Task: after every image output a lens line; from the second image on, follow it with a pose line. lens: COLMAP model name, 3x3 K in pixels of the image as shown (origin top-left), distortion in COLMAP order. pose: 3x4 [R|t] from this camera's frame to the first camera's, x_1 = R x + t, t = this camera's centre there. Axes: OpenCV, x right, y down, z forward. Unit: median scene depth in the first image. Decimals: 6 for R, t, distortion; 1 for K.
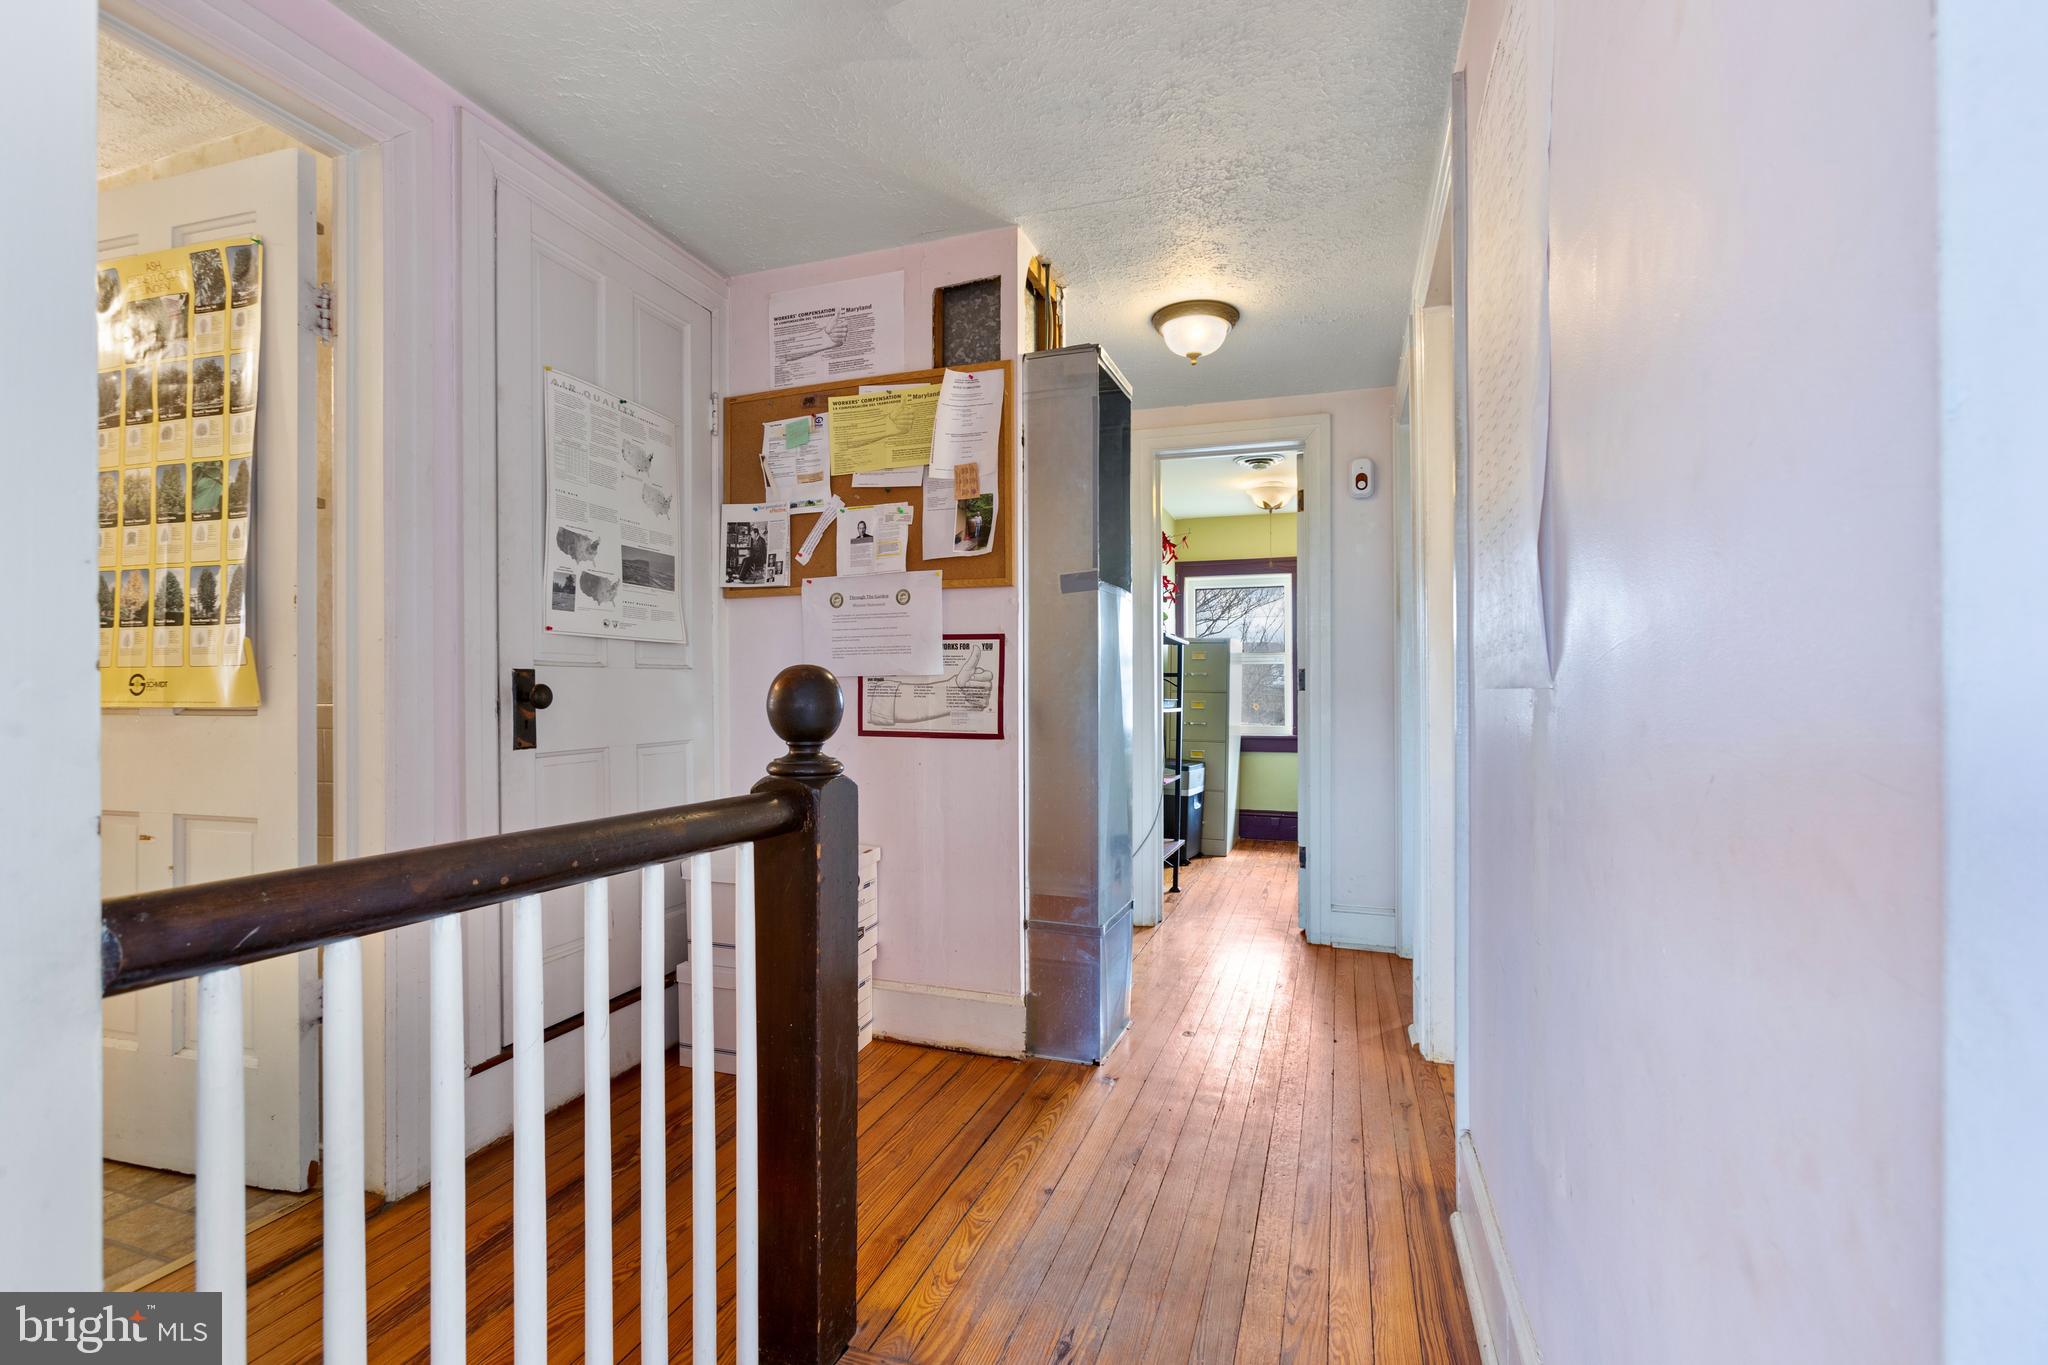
lens RADIAL K [[929.2, 0, 1020.6], [0, 929.2, 684.9], [0, 0, 1]] dist [-0.021616, 0.008814]
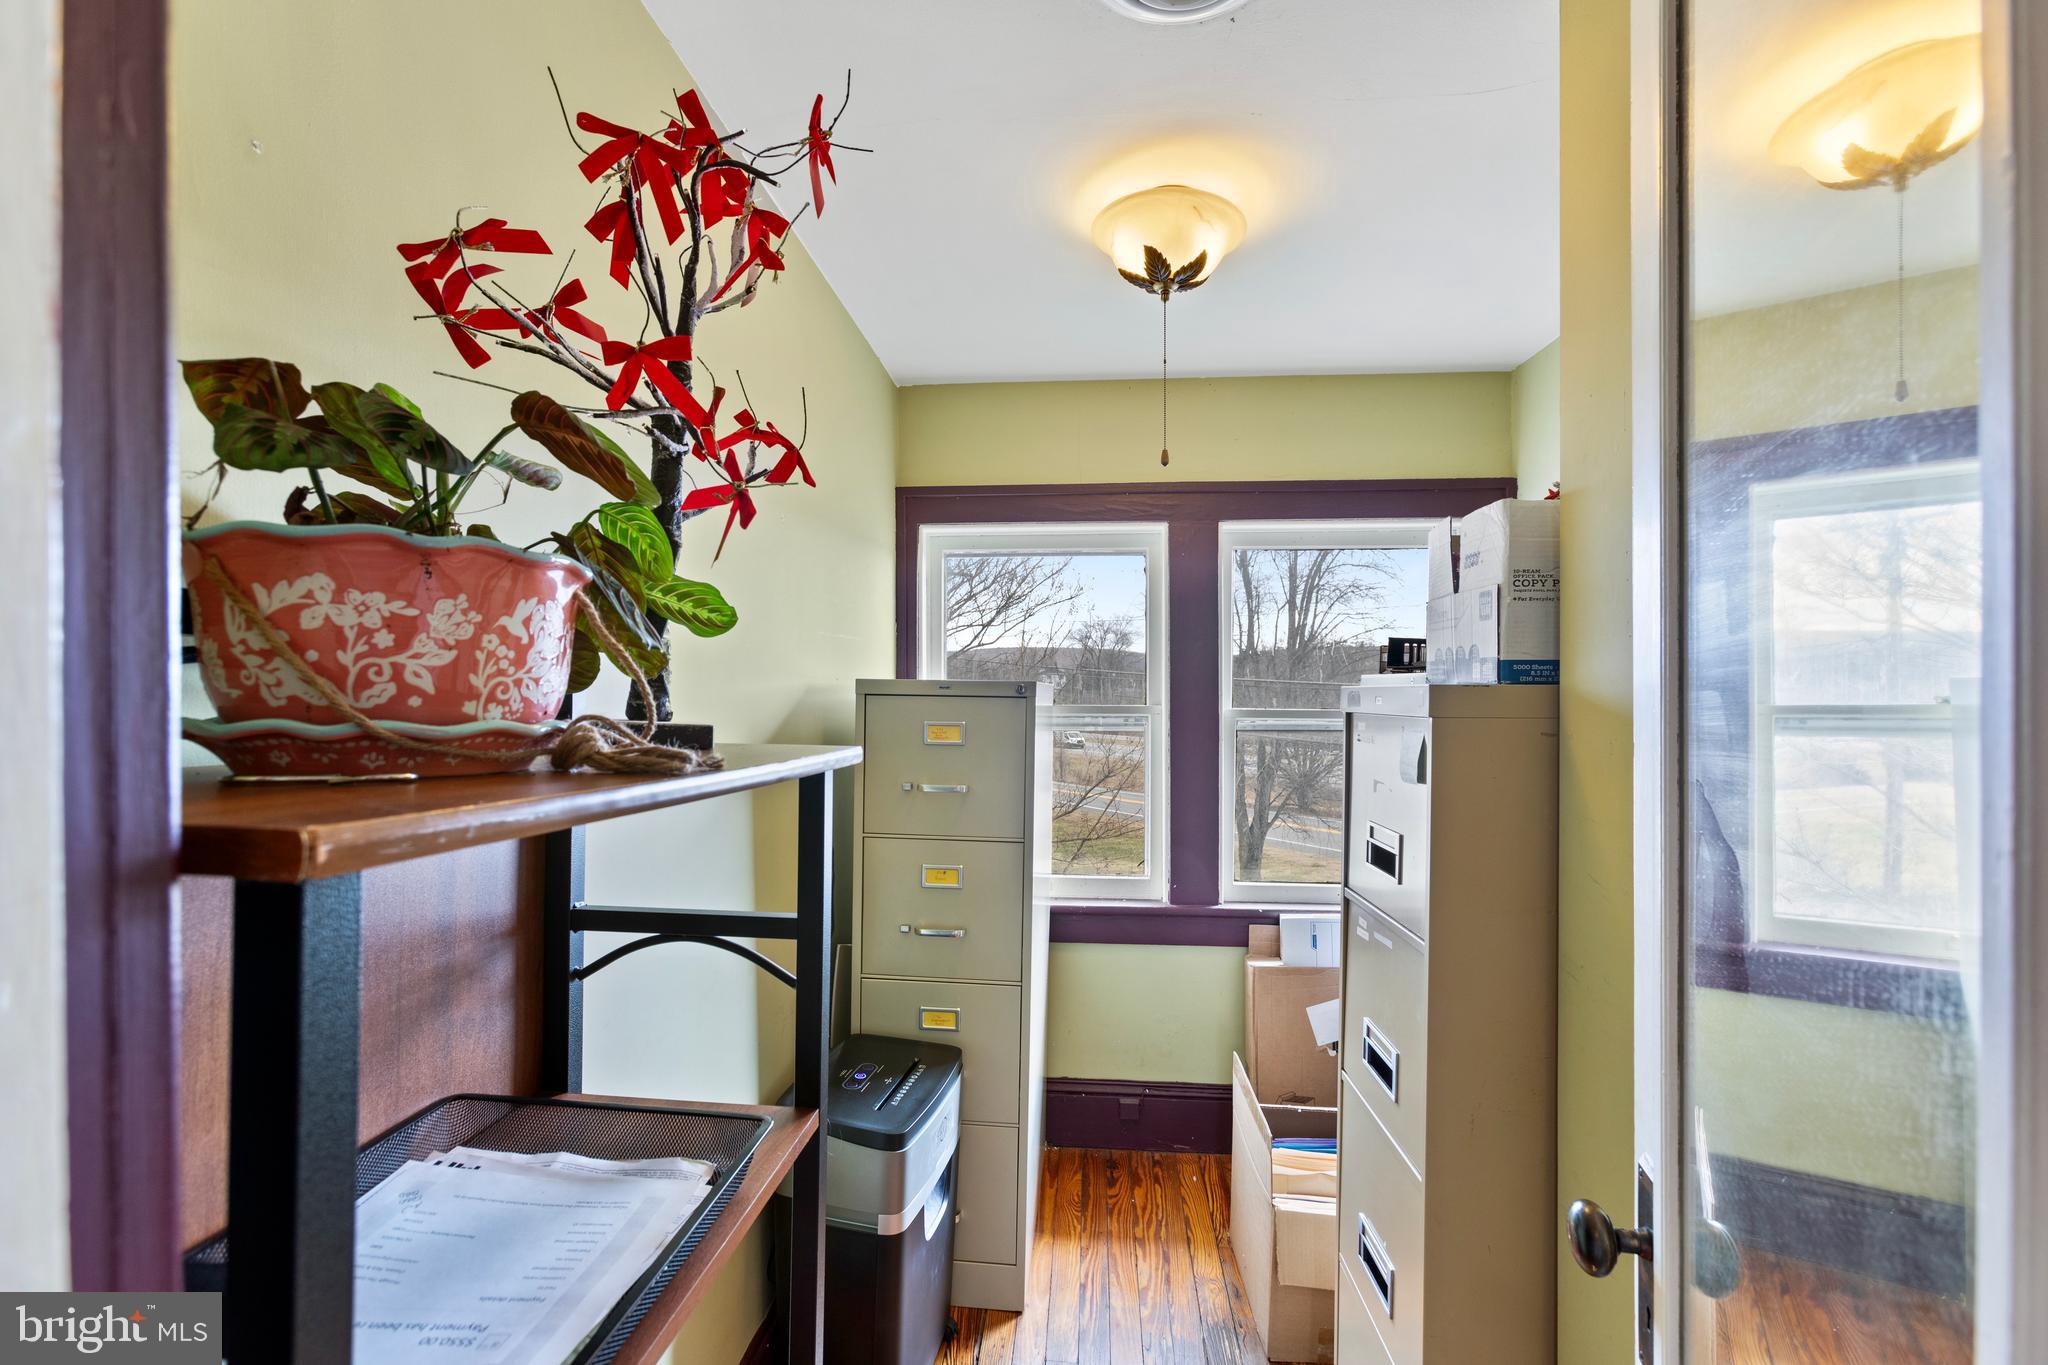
lens RADIAL K [[929.2, 0, 1019.1], [0, 929.2, 687.2], [0, 0, 1]] dist [-0.021616, 0.008814]
pose [[0.970183, 0.000437, 0.242374, 0.122917], [-0.000660, 0.999999, 0.000840, -0.043636], [-0.242373, -0.000975, 0.970183, 0.599348]]
